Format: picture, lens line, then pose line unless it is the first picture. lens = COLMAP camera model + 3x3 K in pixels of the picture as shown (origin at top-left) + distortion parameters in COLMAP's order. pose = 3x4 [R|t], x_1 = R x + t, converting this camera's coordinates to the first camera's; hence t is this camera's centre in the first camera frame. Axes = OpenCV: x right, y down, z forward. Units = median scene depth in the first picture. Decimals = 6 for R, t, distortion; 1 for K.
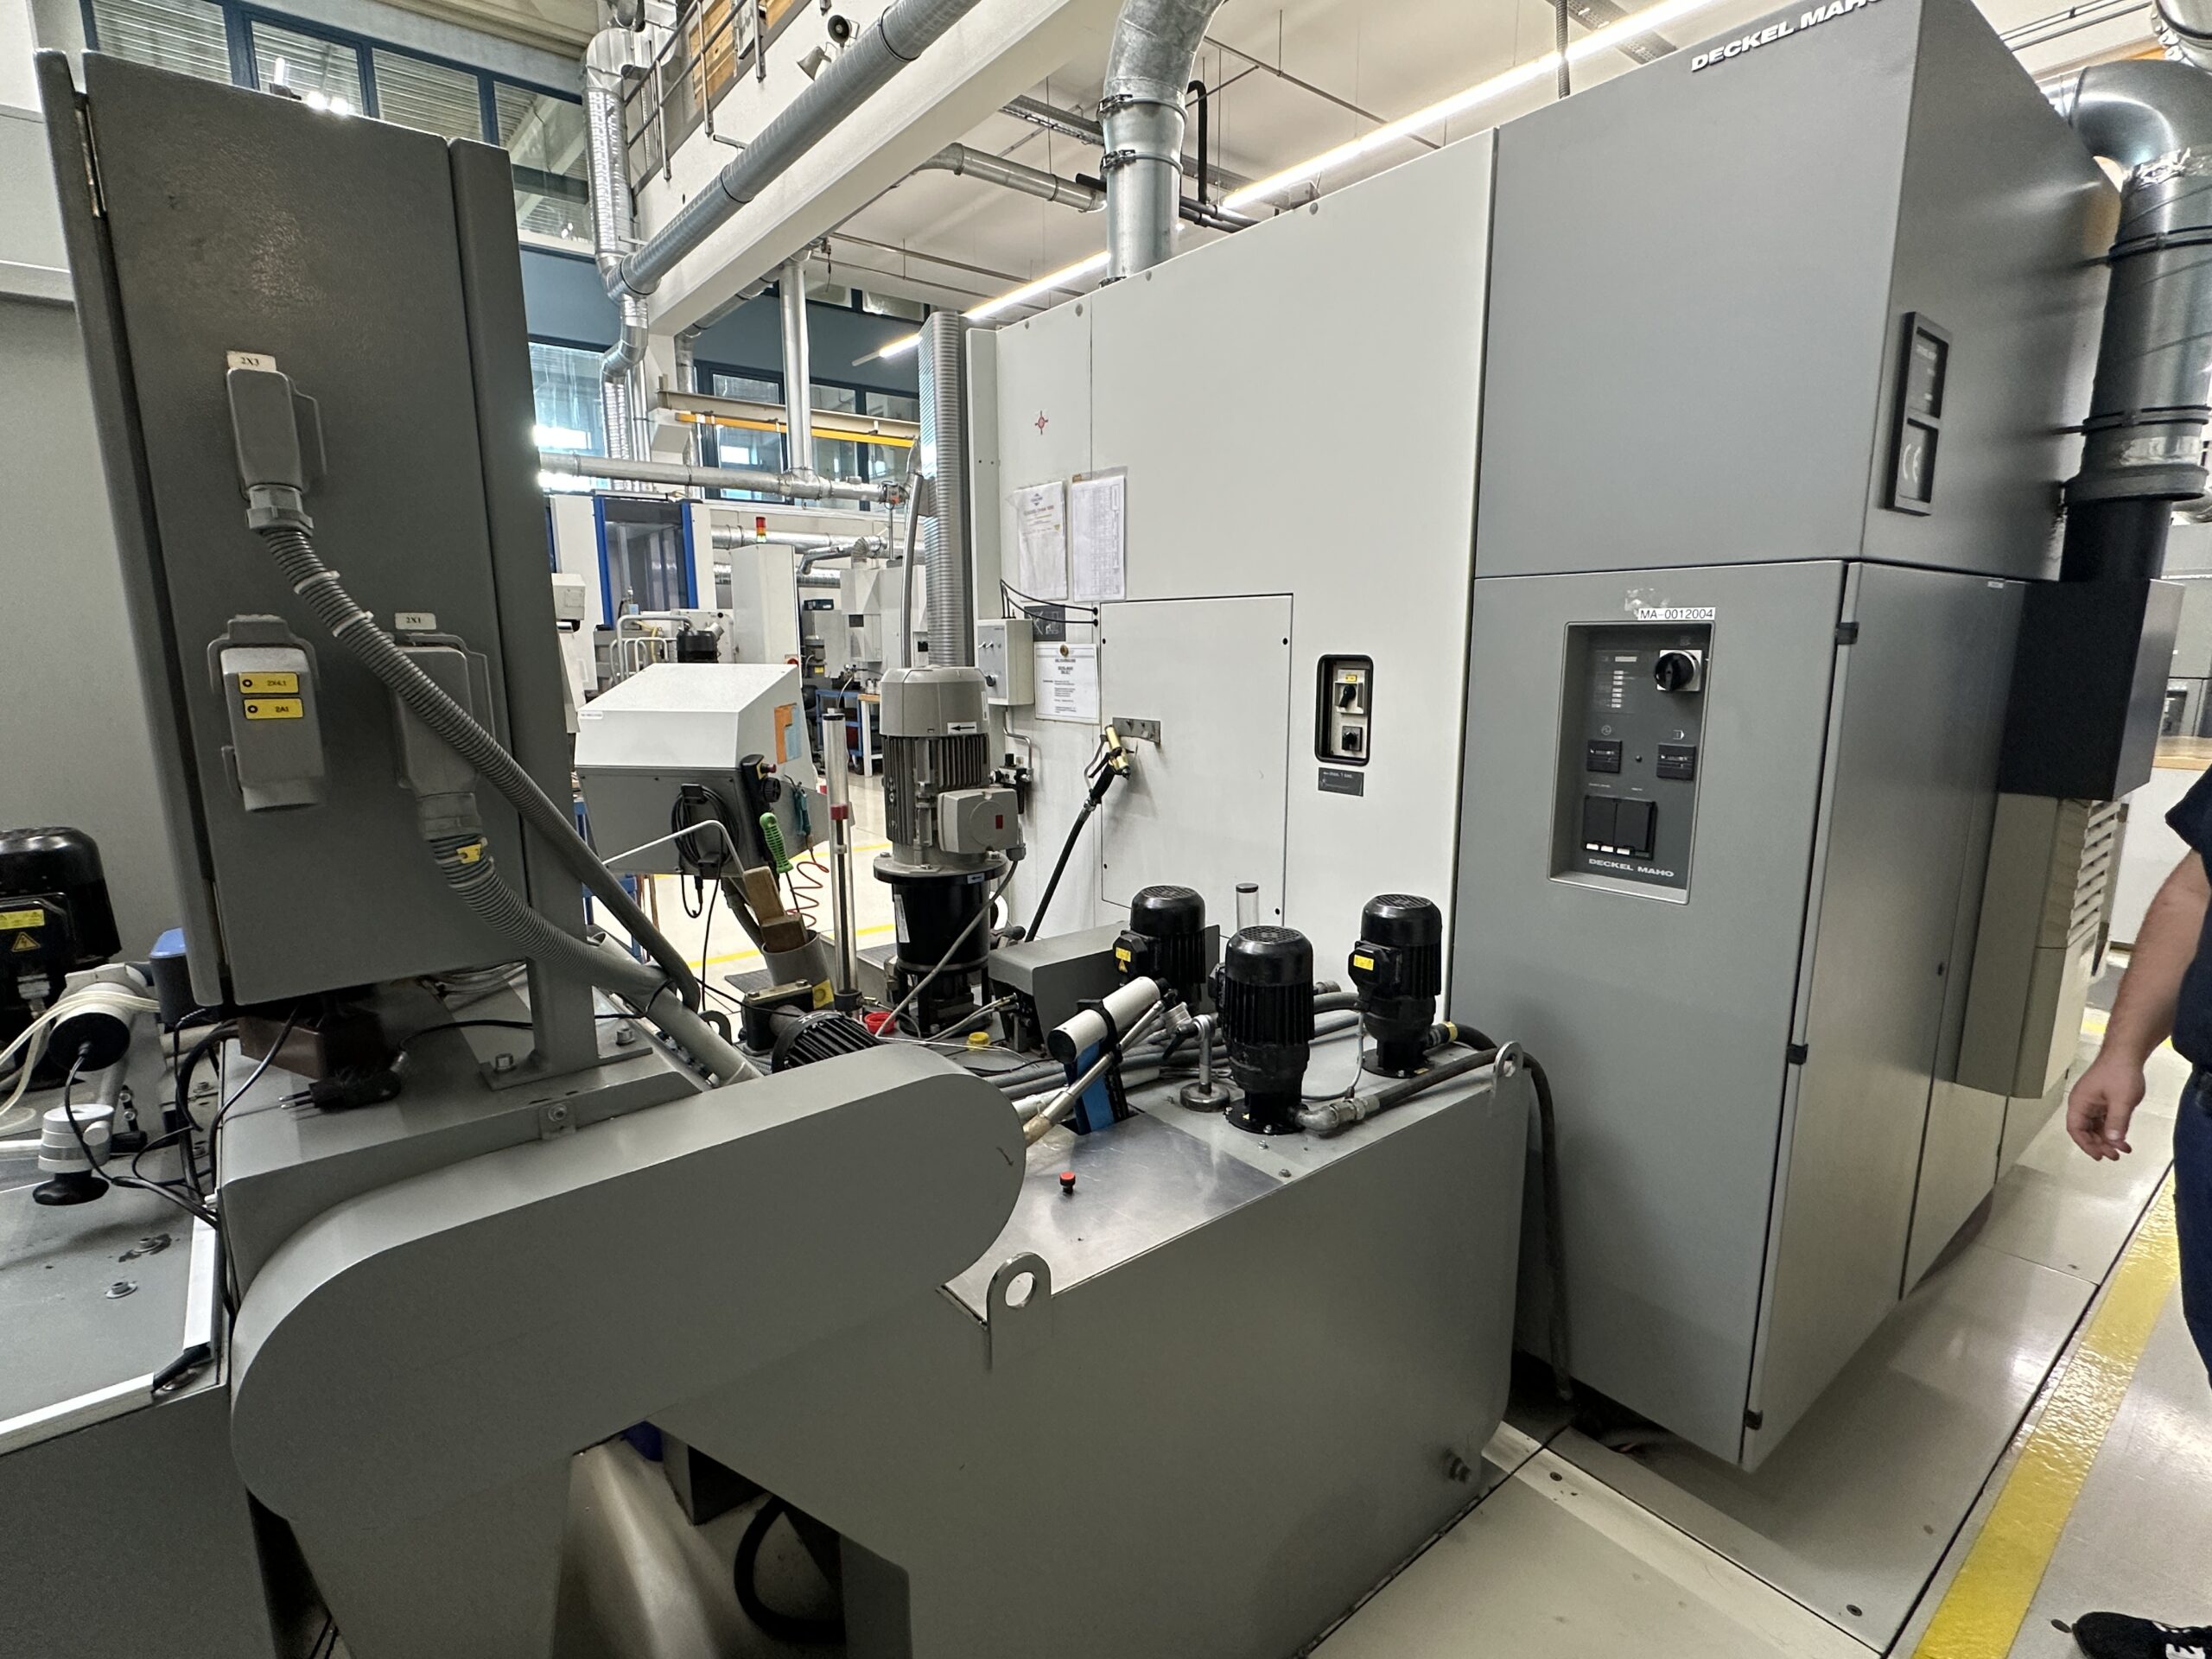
lens RADIAL K [[1059.2, 0, 1106.0], [0, 1059.2, 829.5], [0, 0, 1]] dist [-0.003743, -0.000624]
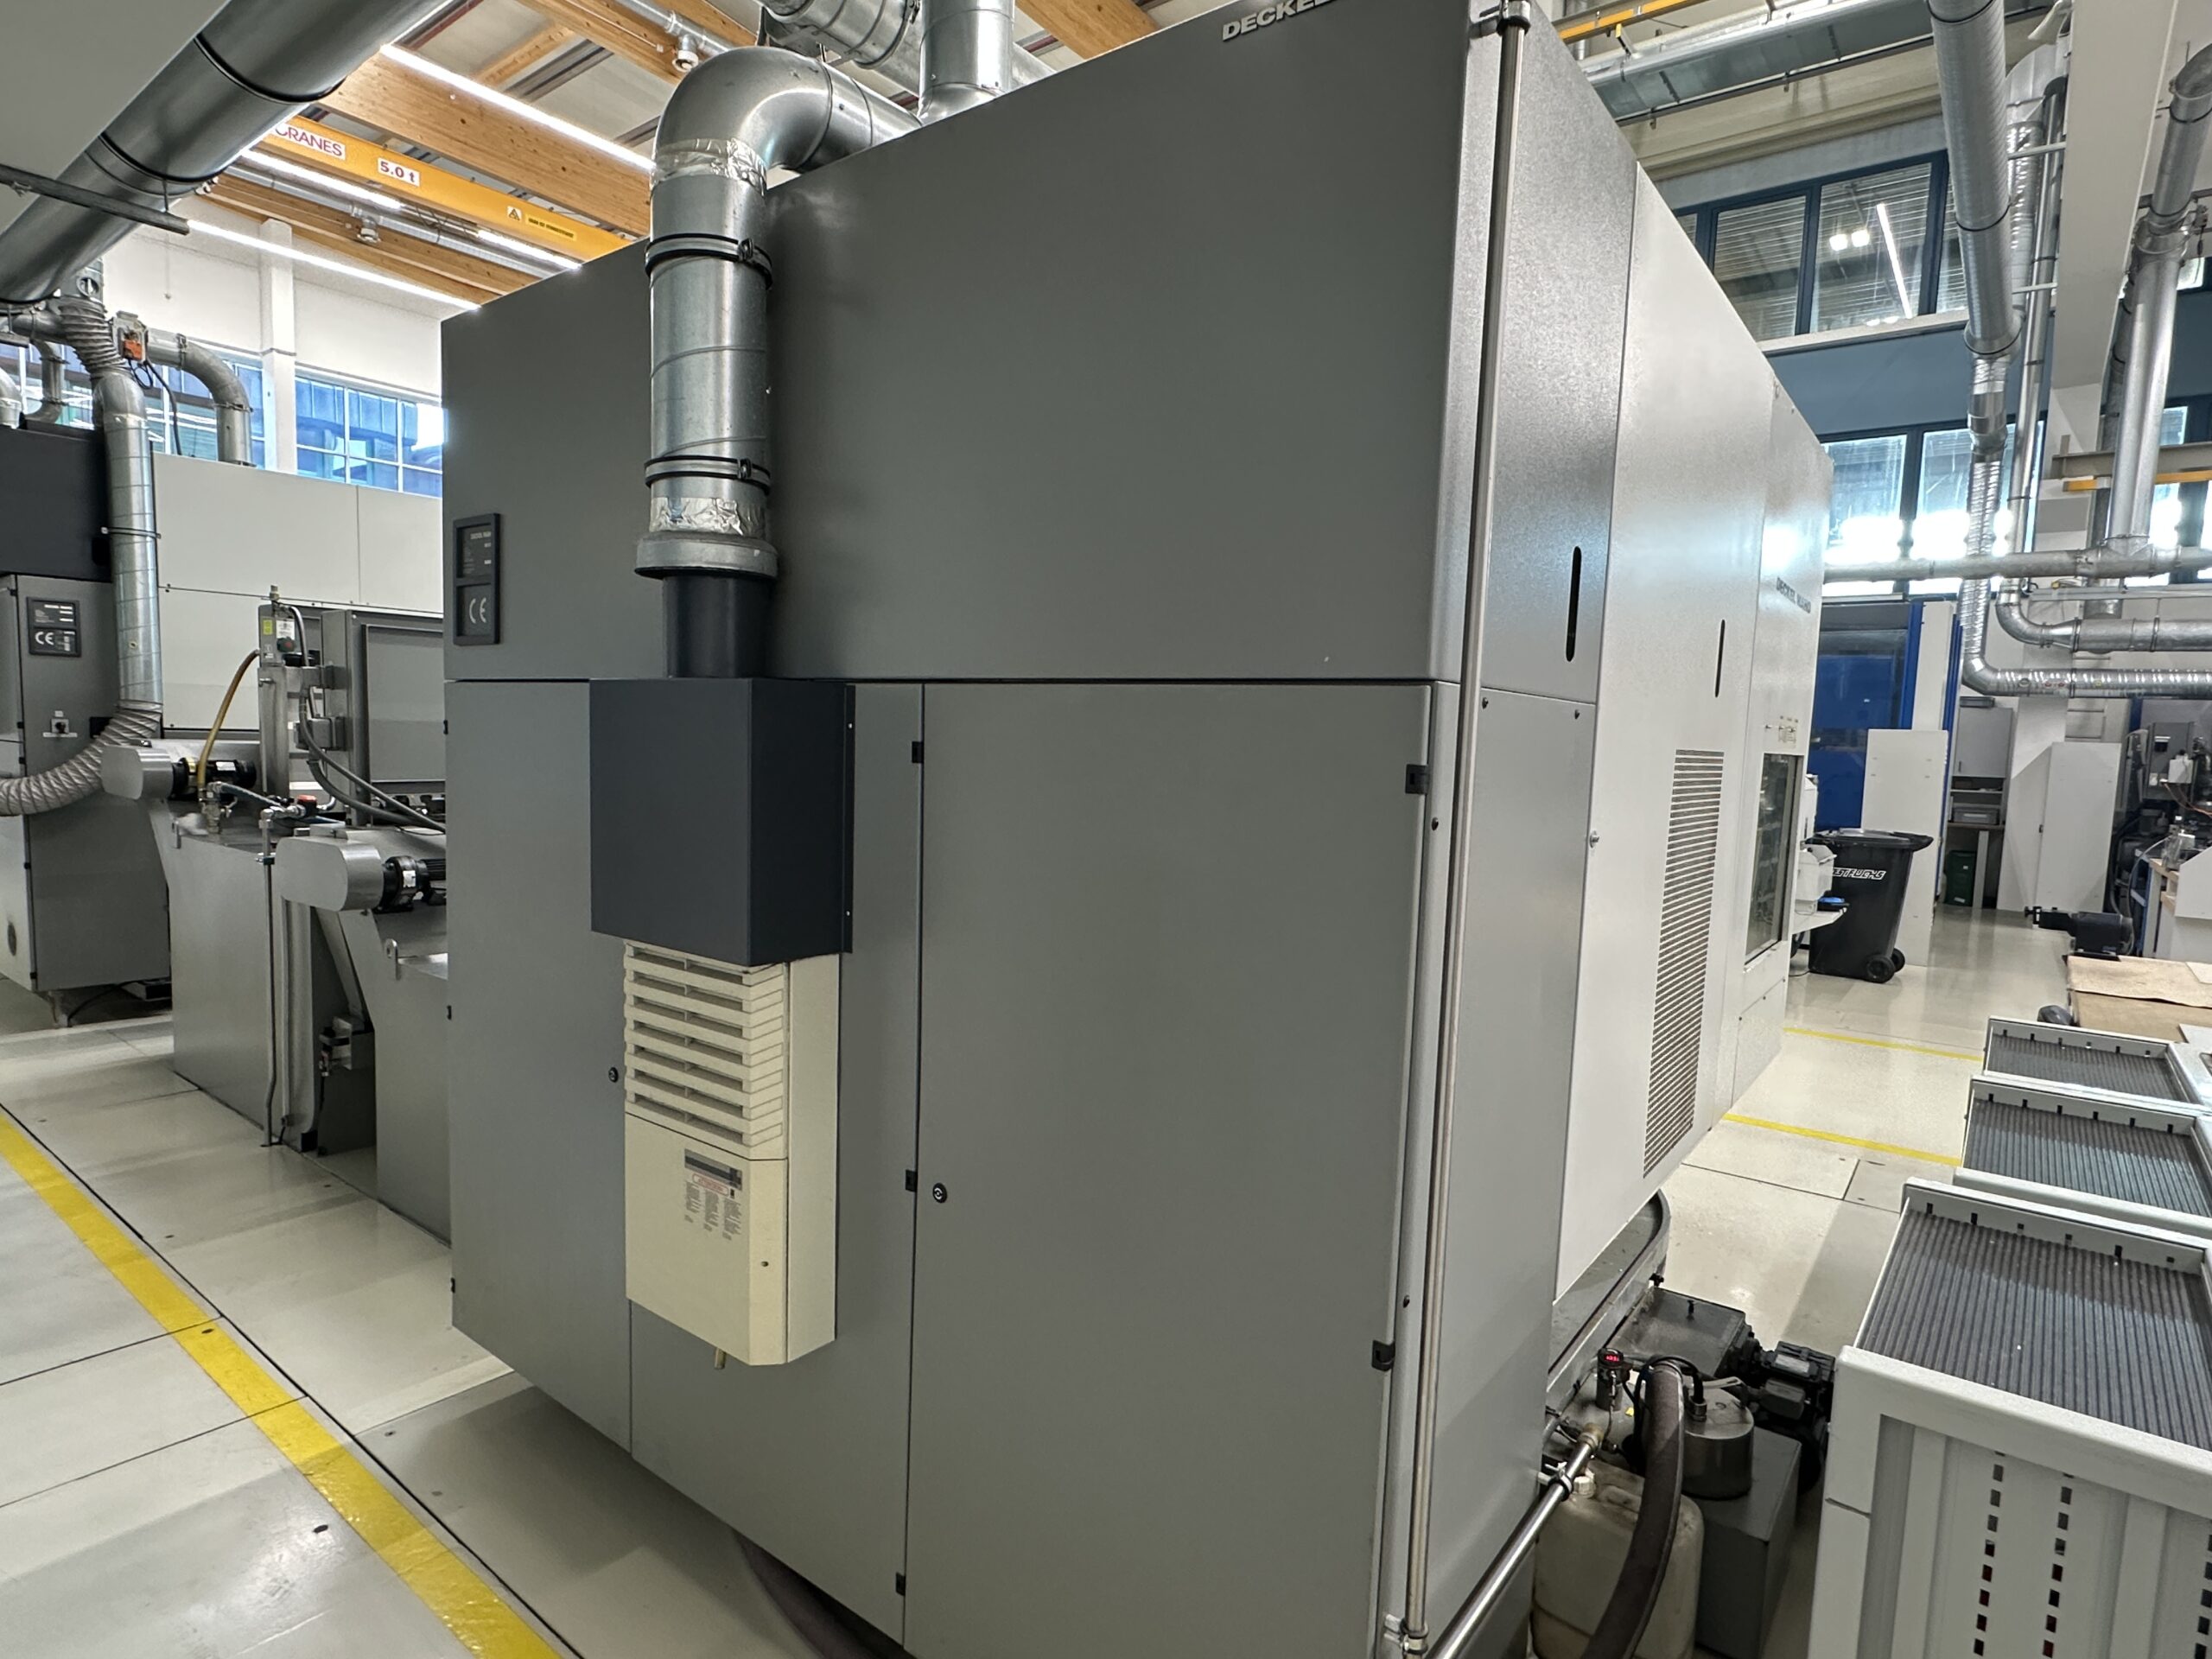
lens RADIAL K [[1230.6, 0, 1106.0], [0, 1230.6, 829.5], [0, 0, 1]] dist [0.002526, 0.000462]
pose [[0.229494, 0.097592, -0.968405, 0.413407], [-0.214392, 0.975592, 0.047509, -0.056658], [0.949404, 0.196715, 0.244815, 0.225868]]
